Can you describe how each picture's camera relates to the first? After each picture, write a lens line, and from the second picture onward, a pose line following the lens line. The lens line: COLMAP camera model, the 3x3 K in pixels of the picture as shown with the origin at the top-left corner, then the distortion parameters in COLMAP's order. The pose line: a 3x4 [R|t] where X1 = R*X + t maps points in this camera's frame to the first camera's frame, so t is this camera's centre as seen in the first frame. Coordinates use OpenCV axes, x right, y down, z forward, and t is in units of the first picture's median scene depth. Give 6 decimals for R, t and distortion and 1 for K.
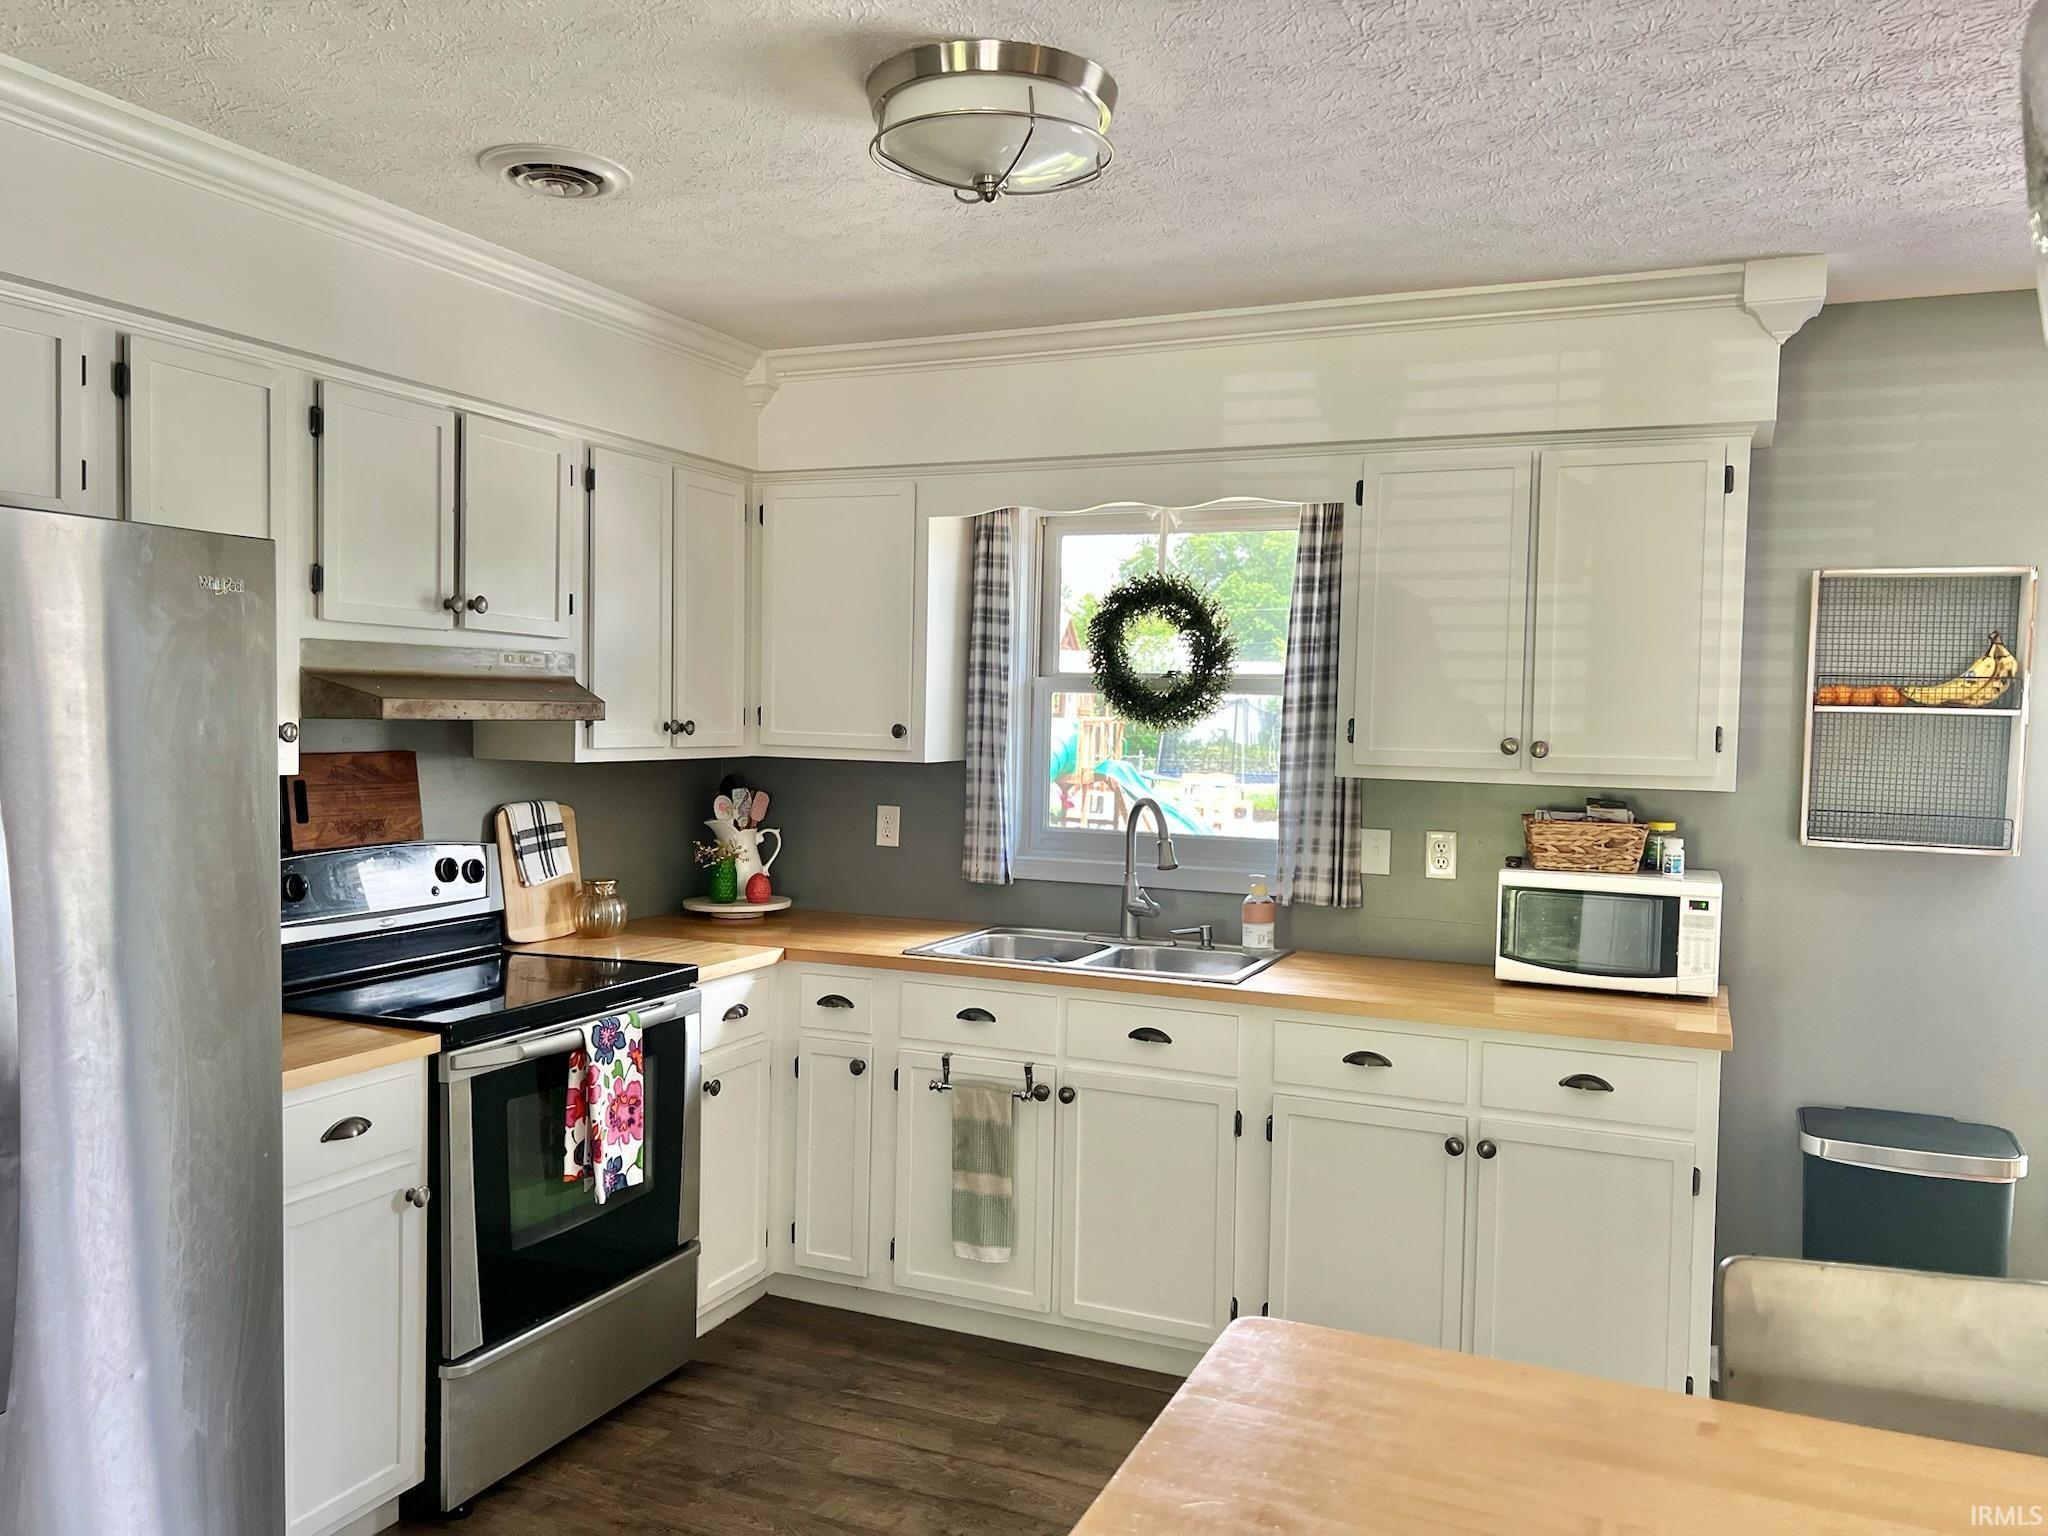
lens RADIAL K [[1535.6, 0, 1026.2], [0, 1535.6, 779.6], [0, 0, 1]] dist [0.076189, -0.096976]
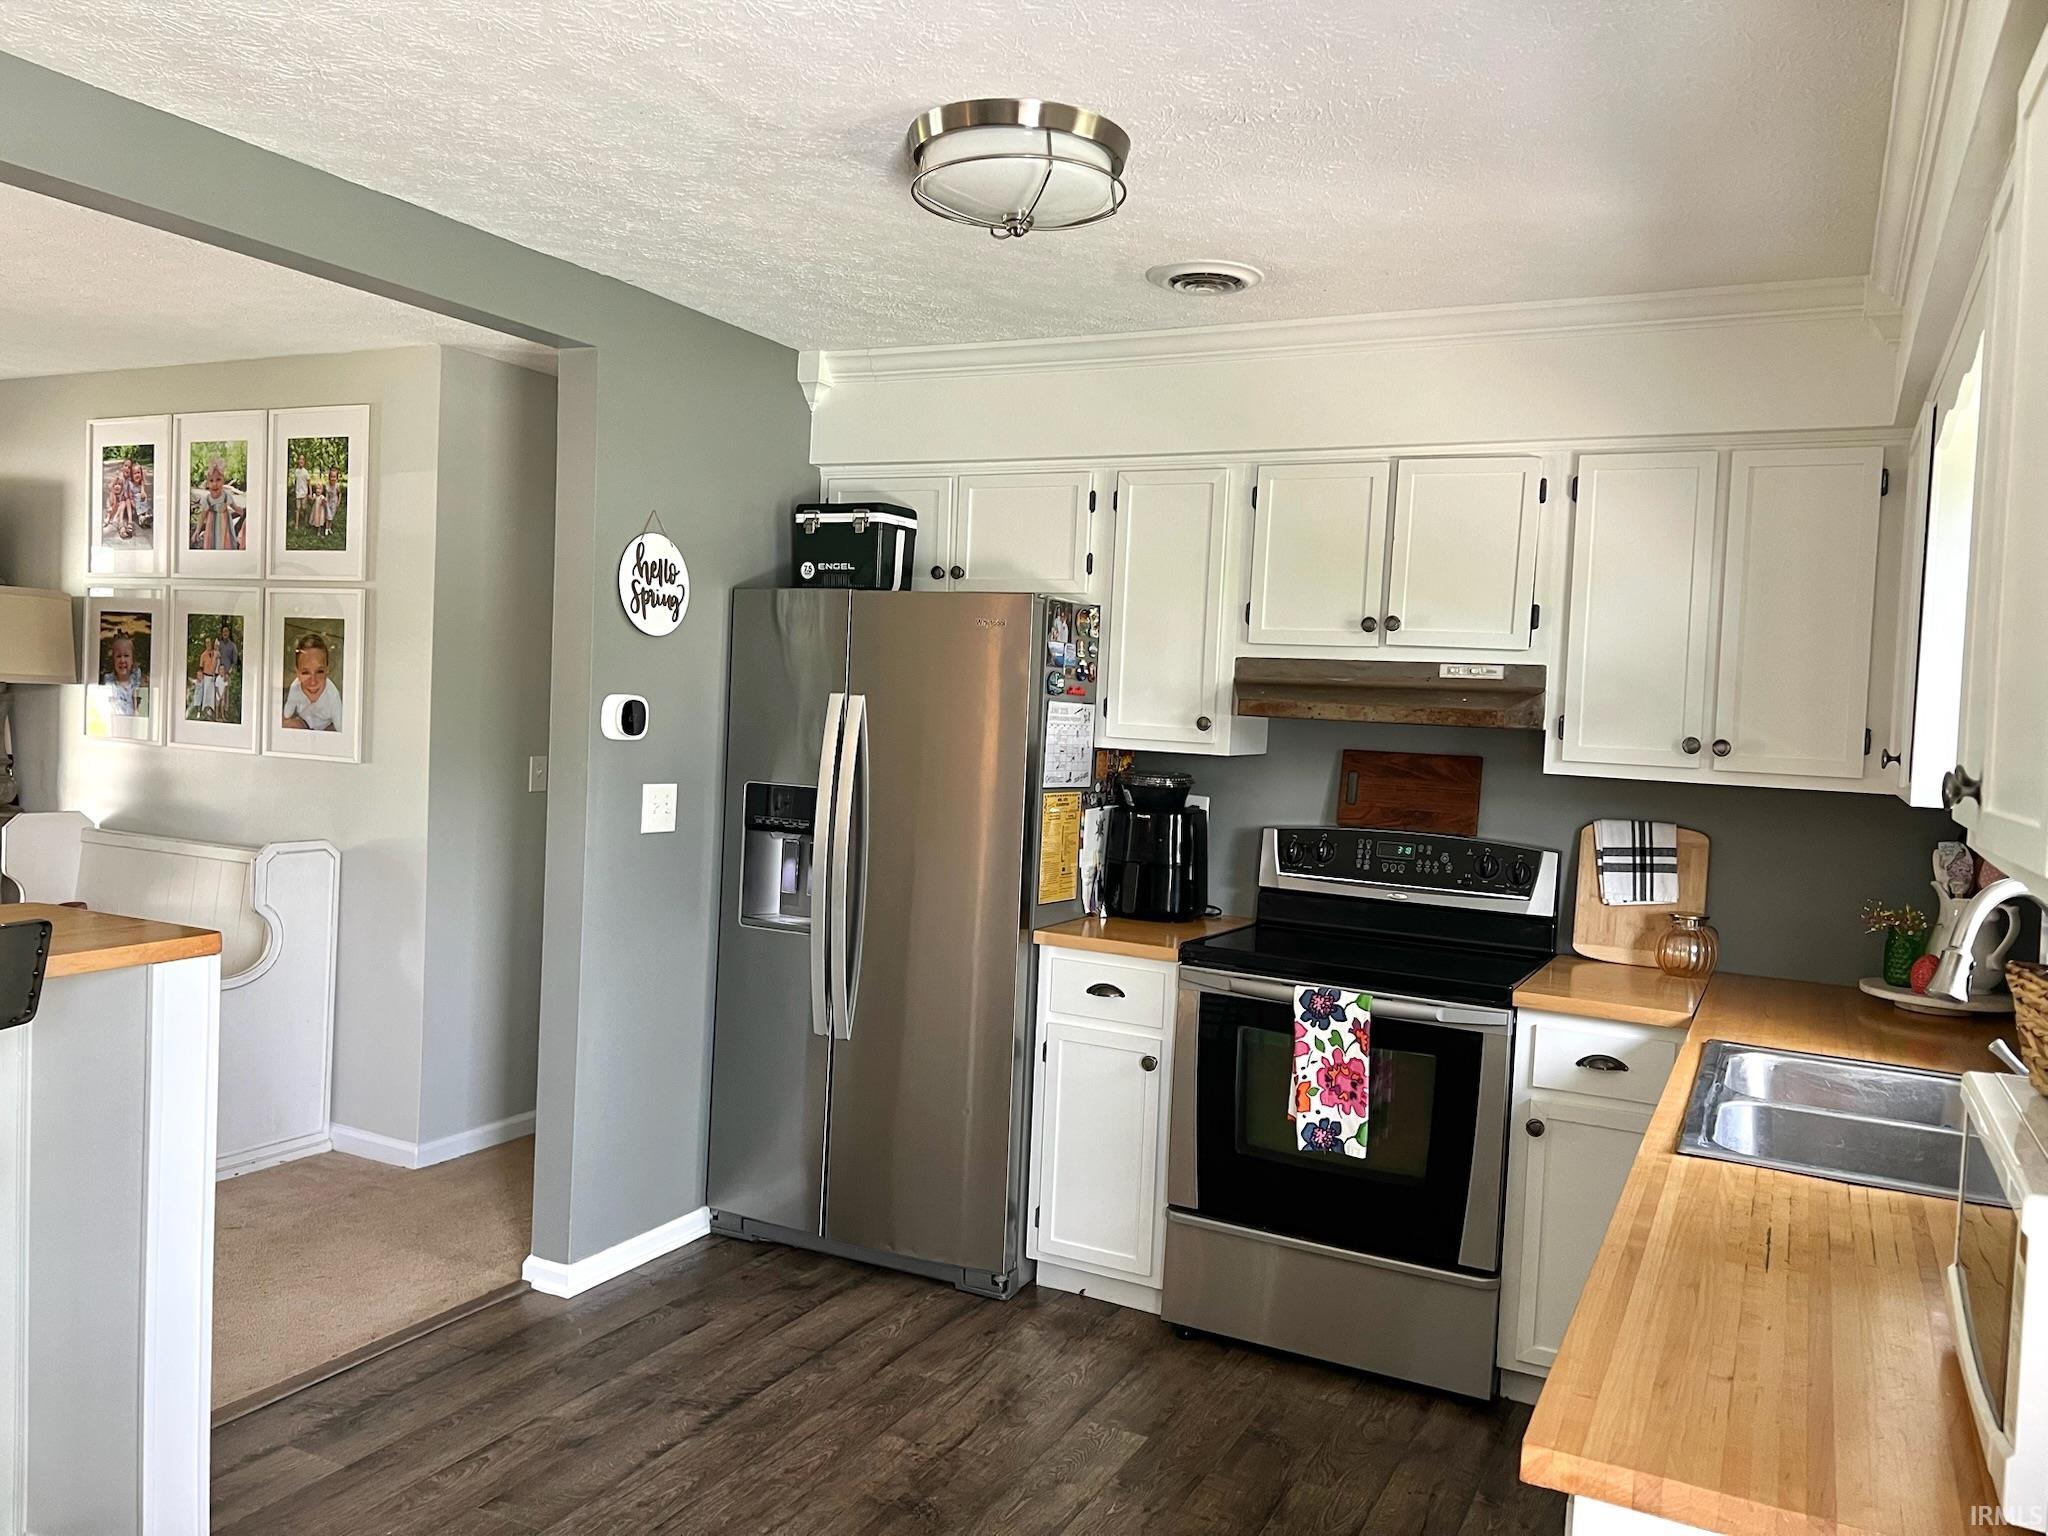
lens RADIAL K [[1535.6, 0, 1030.3], [0, 1535.6, 754.9], [0, 0, 1]] dist [0.076189, -0.096976]
pose [[-0.059165, 0.013372, -0.998159, 0.741870], [-0.093102, 0.995478, 0.018855, -0.010871], [0.993897, 0.094047, -0.057652, 0.742446]]
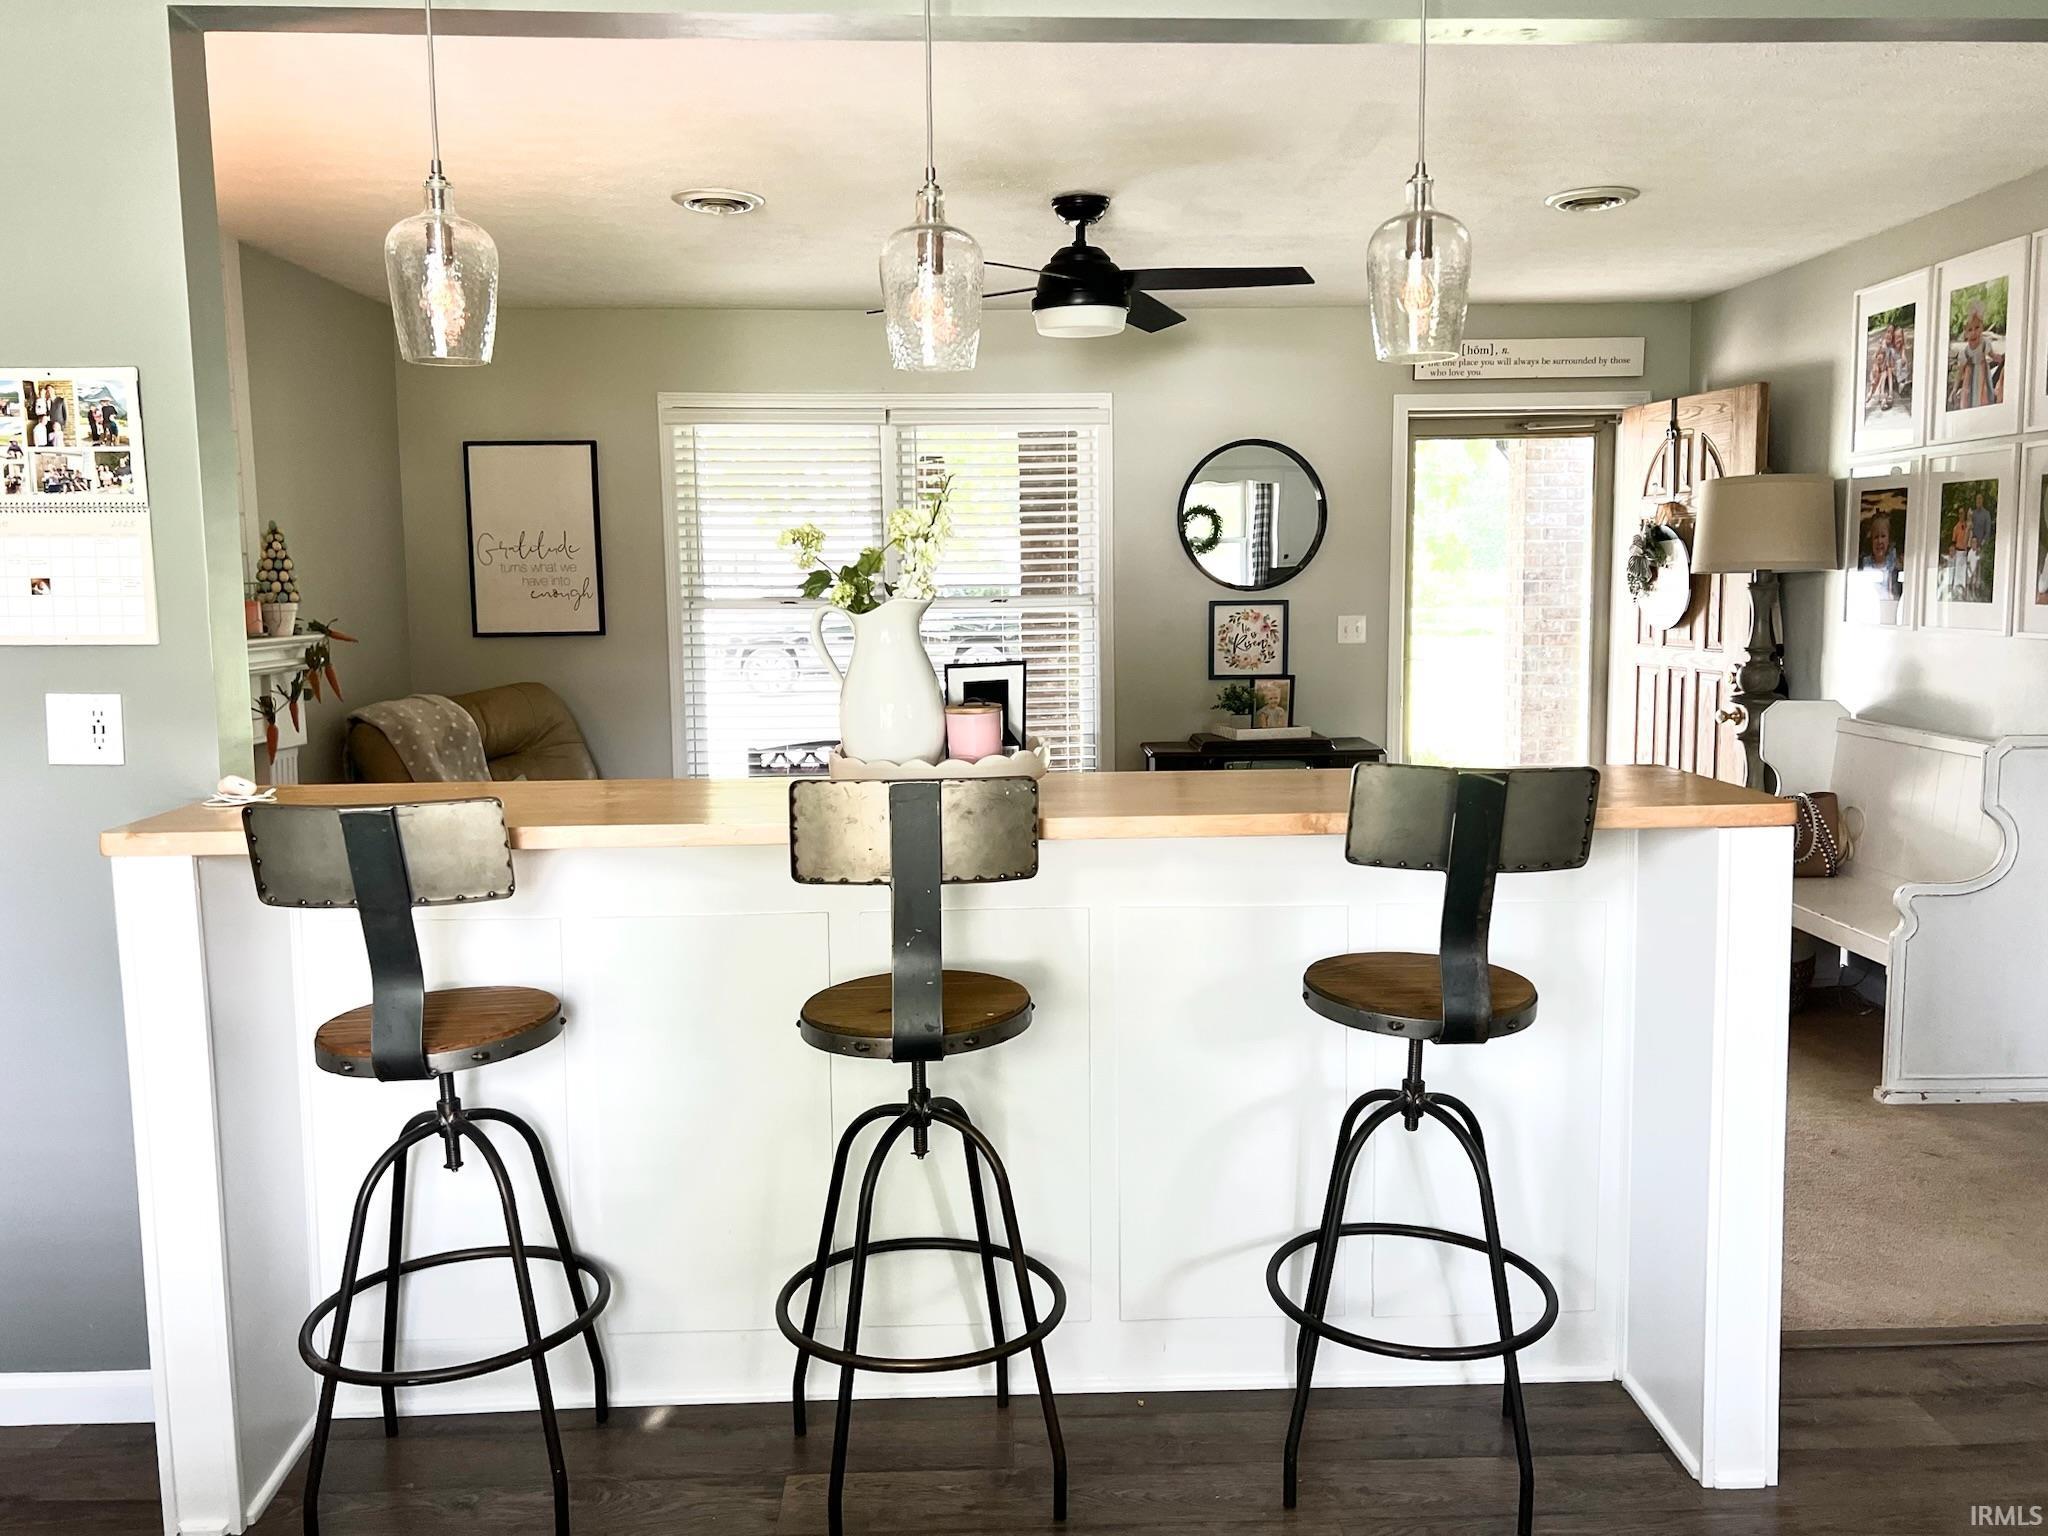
lens RADIAL K [[1636.3, 0, 1042.3], [0, 1636.3, 752.6], [0, 0, 1]] dist [0.051517, -0.031203]
pose [[-0.905568, 0.037766, -0.422518, 0.630825], [-0.024425, 0.989735, 0.140814, 0.004823], [0.423498, 0.137837, -0.895349, 0.831687]]
